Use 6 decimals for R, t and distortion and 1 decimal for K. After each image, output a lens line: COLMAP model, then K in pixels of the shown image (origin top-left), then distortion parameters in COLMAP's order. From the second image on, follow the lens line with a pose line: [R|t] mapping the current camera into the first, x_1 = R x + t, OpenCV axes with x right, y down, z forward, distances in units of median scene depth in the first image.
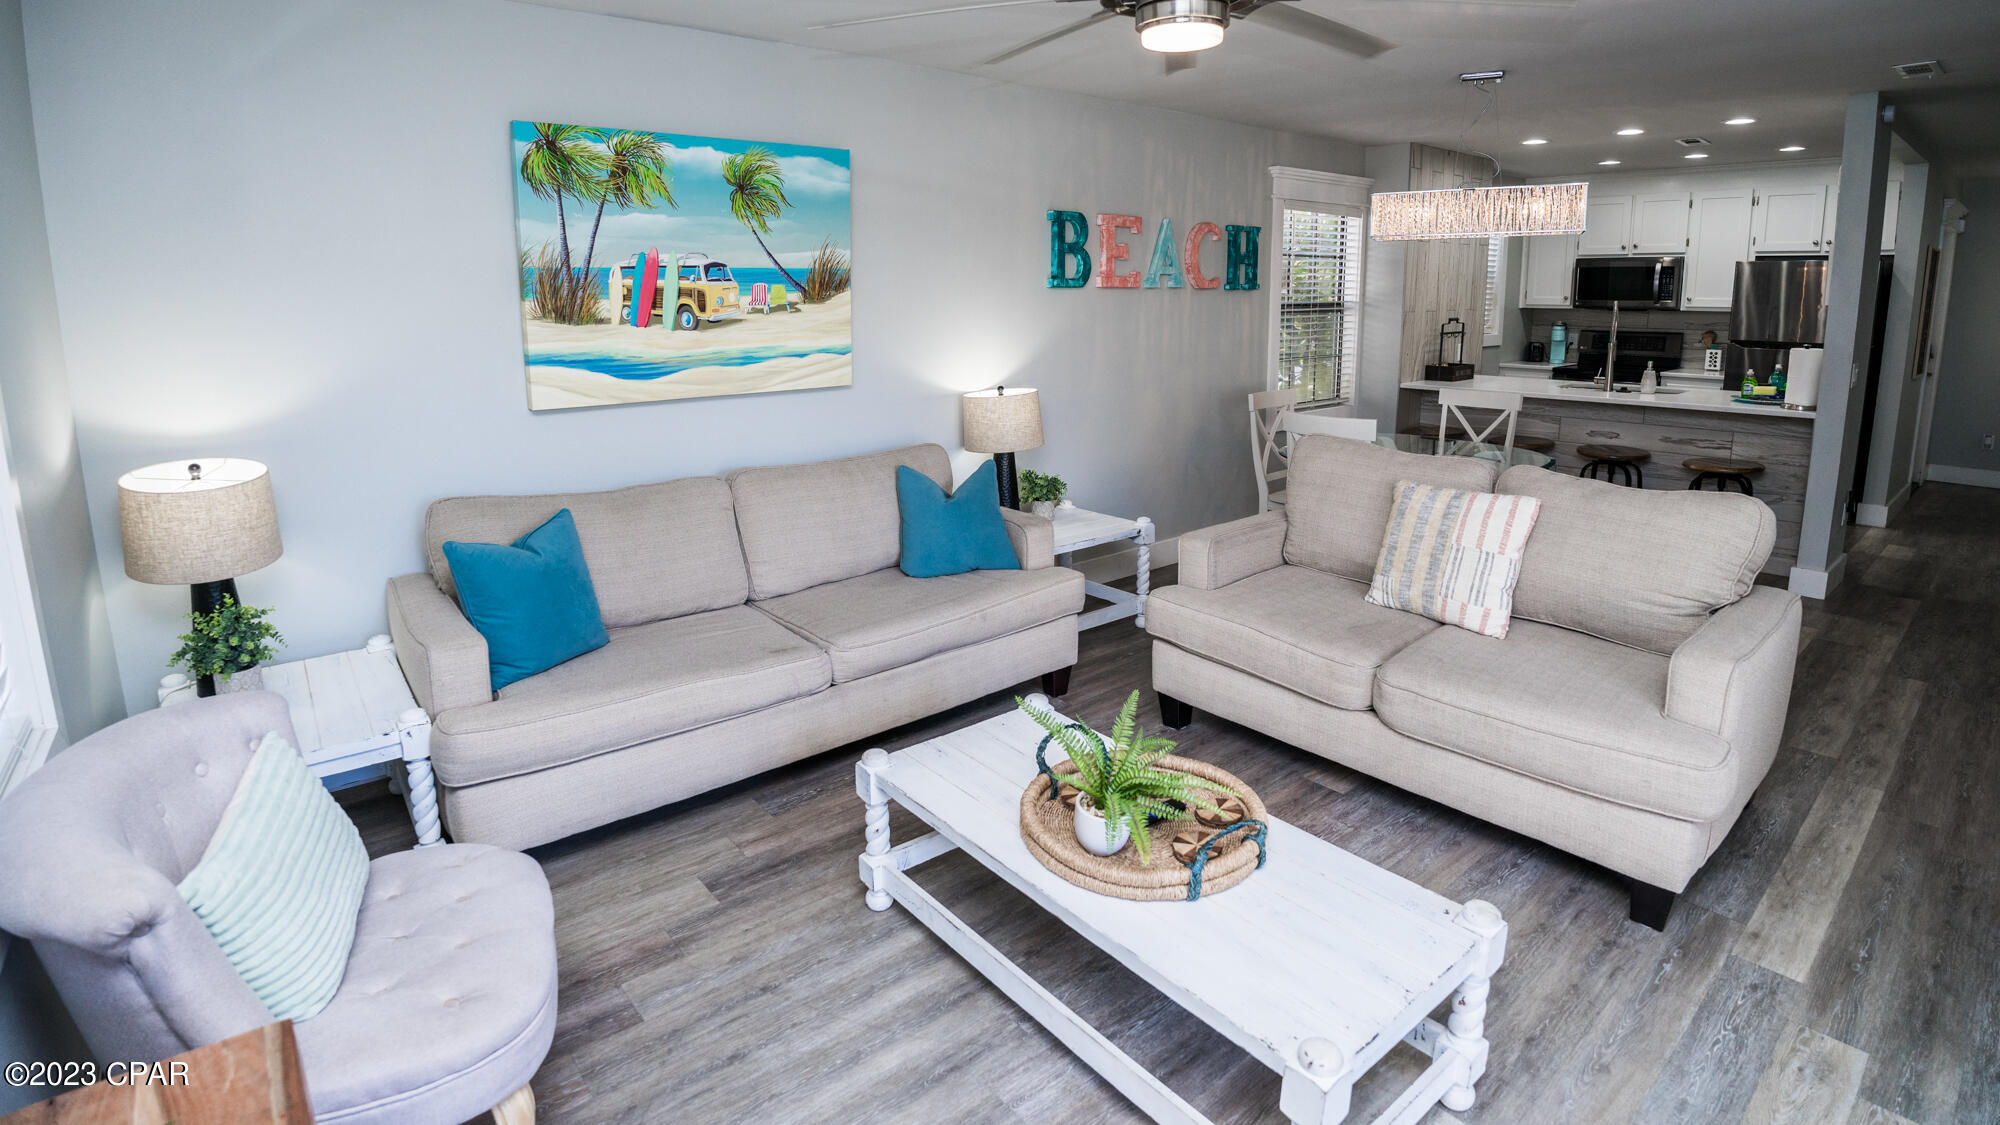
lens RADIAL K [[958.0, 0, 997.3], [0, 958.0, 467.1], [0, 0, 1]] dist [-0.067763, 0.001414]
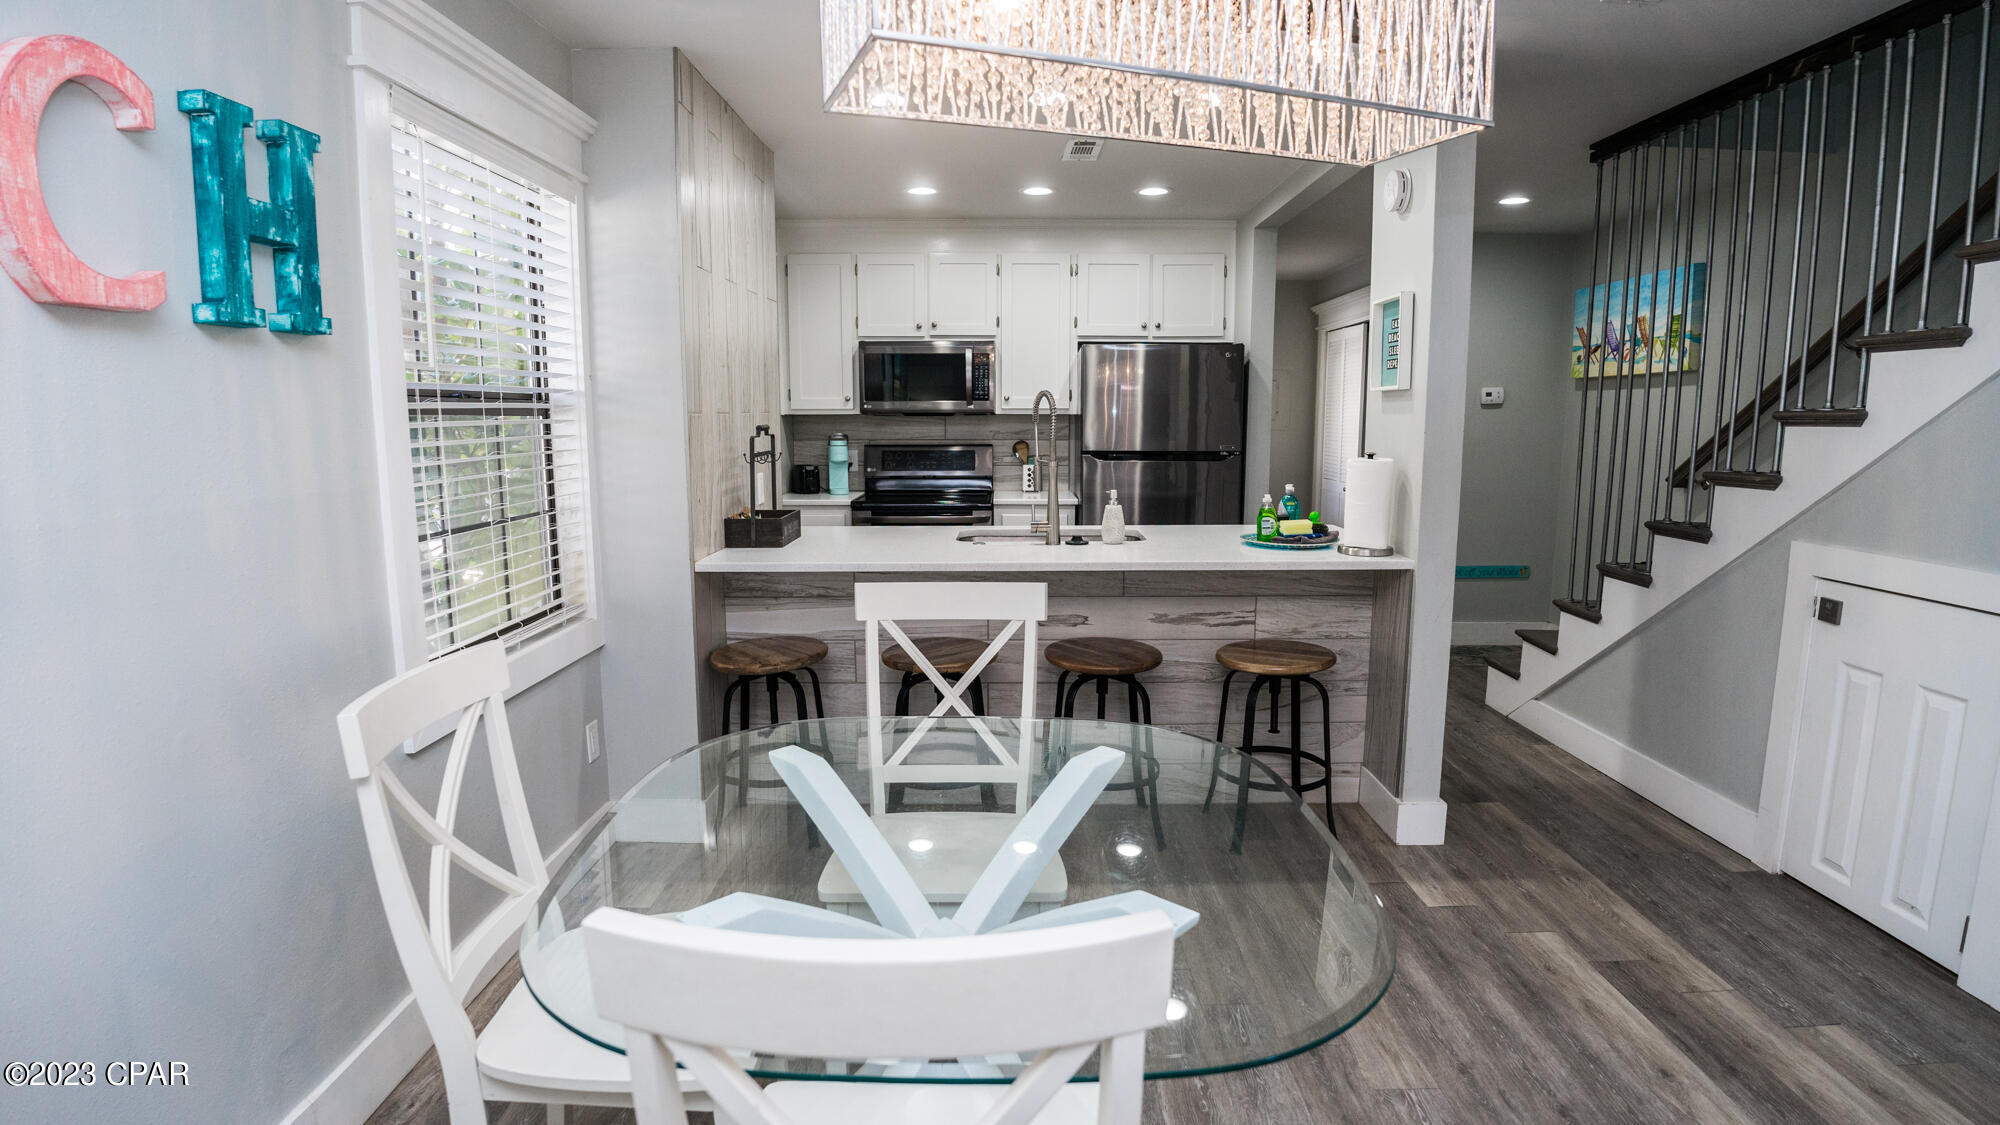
lens RADIAL K [[978.9, 0, 1000.0], [0, 978.9, 562.5], [0, 0, 1]] dist [-0.072106, 0.006581]
pose [[0.643257, -0.103067, 0.758681, 0.178797], [0.128809, 0.991342, 0.025461, -0.094228], [-0.754737, 0.081347, 0.650964, 0.655771]]
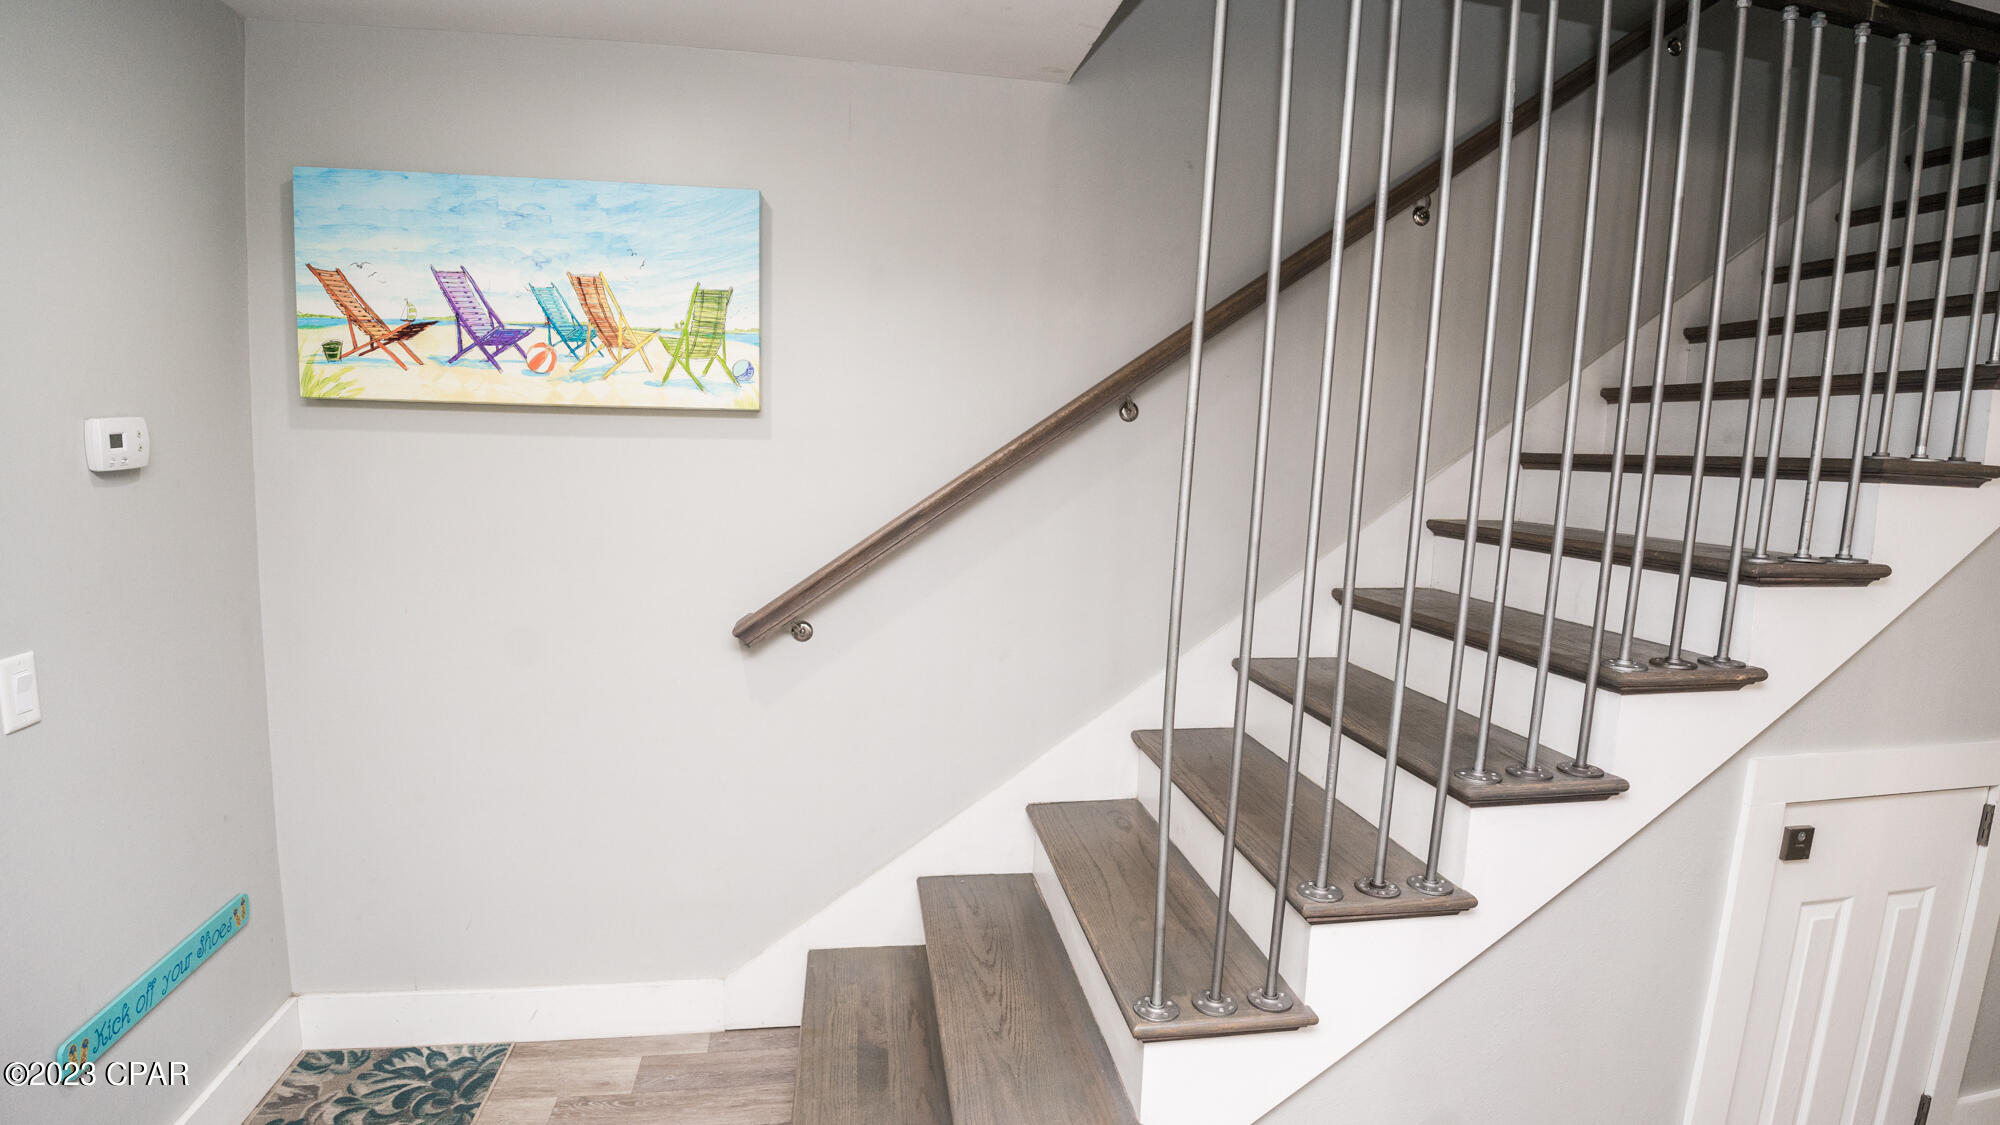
lens RADIAL K [[961.8, 0, 1003.1], [0, 961.8, 562.9], [0, 0, 1]] dist [-0.068166, 0.005791]
pose [[-0.872322, -0.084259, 0.481617, 0.934234], [0.056482, 0.961078, 0.270443, -0.207511], [-0.485659, 0.263116, -0.833610, 1.042040]]
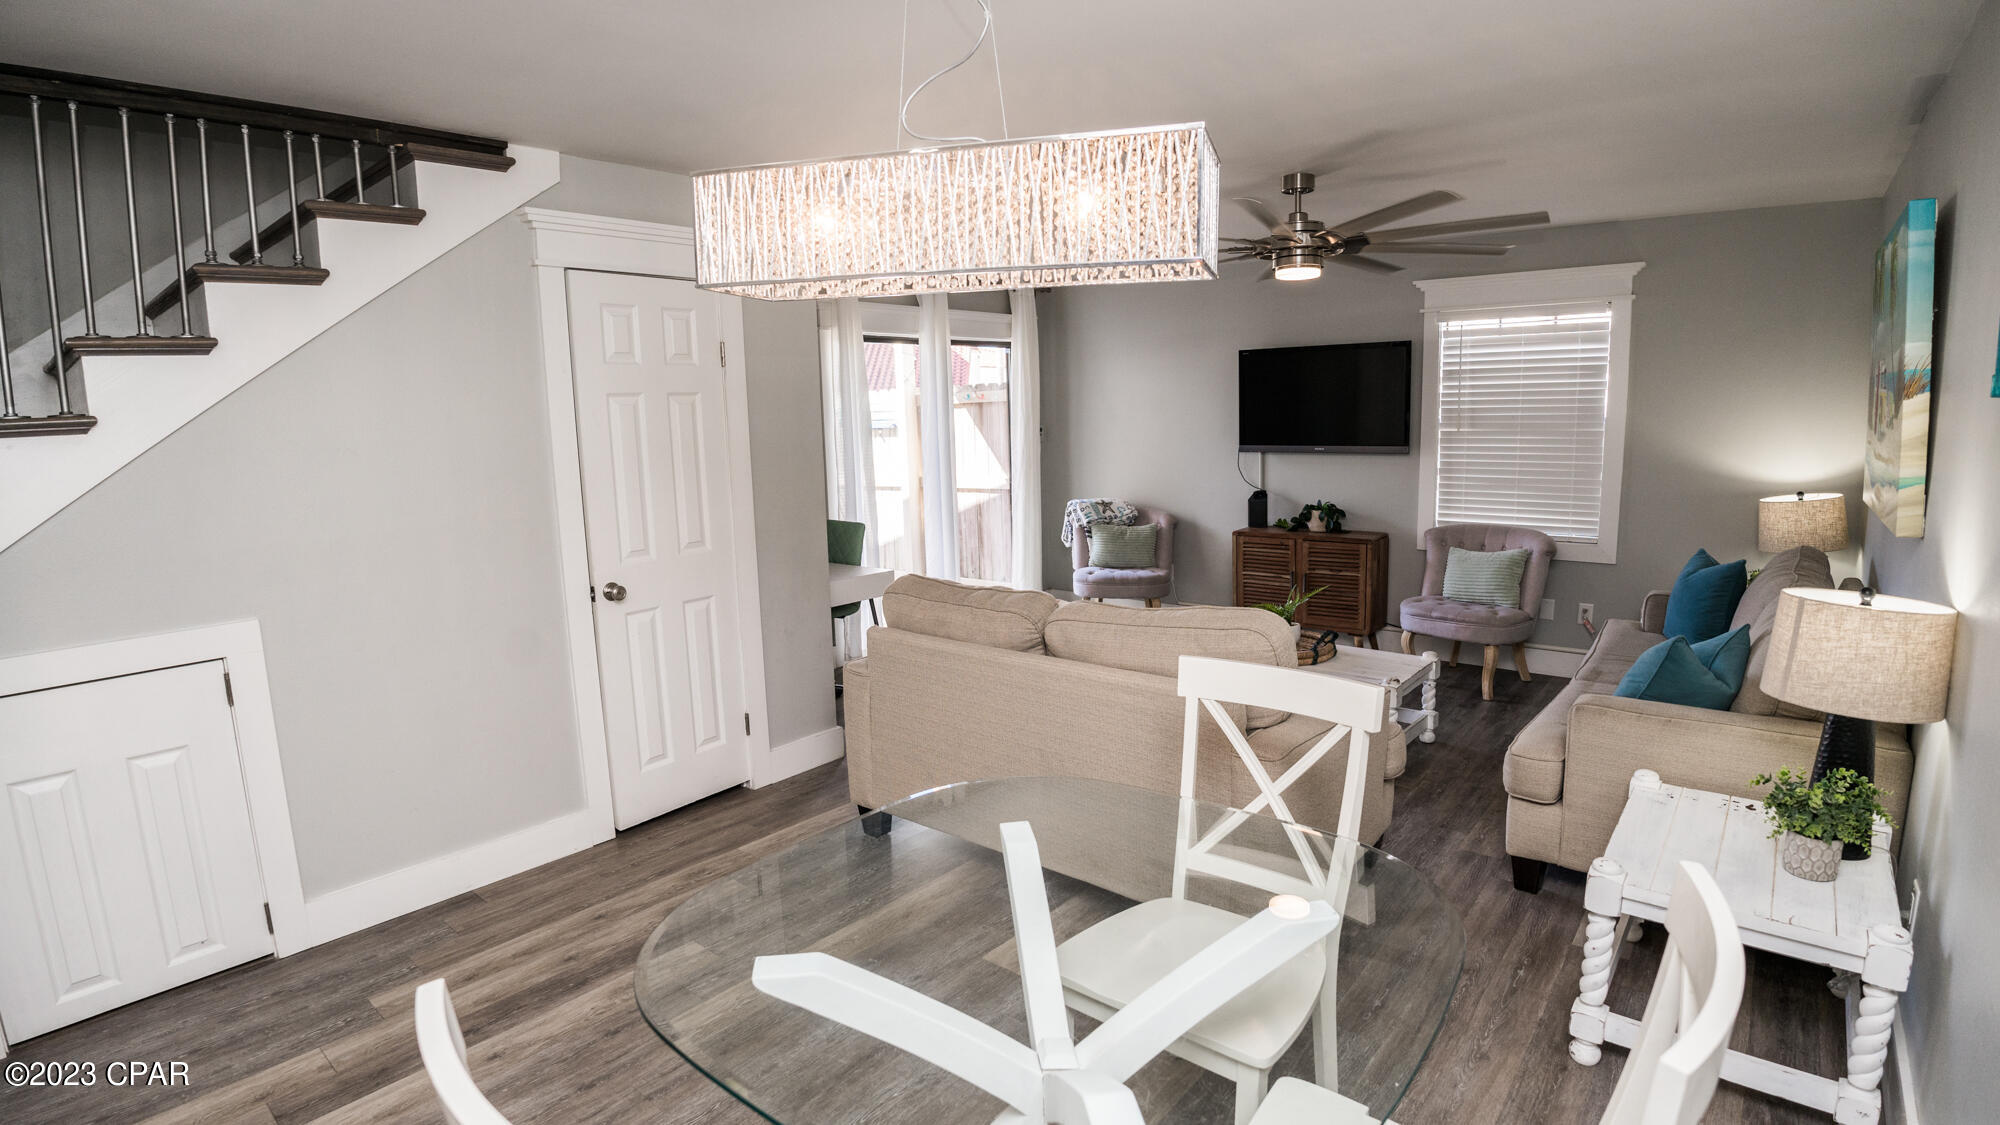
lens RADIAL K [[961.8, 0, 1003.1], [0, 961.8, 562.9], [0, 0, 1]] dist [-0.068166, 0.005791]
pose [[-0.982691, 0.061645, -0.174697, 0.436141], [0.001053, 0.944856, 0.327483, -0.205259], [0.185252, 0.321631, -0.928566, 1.079320]]
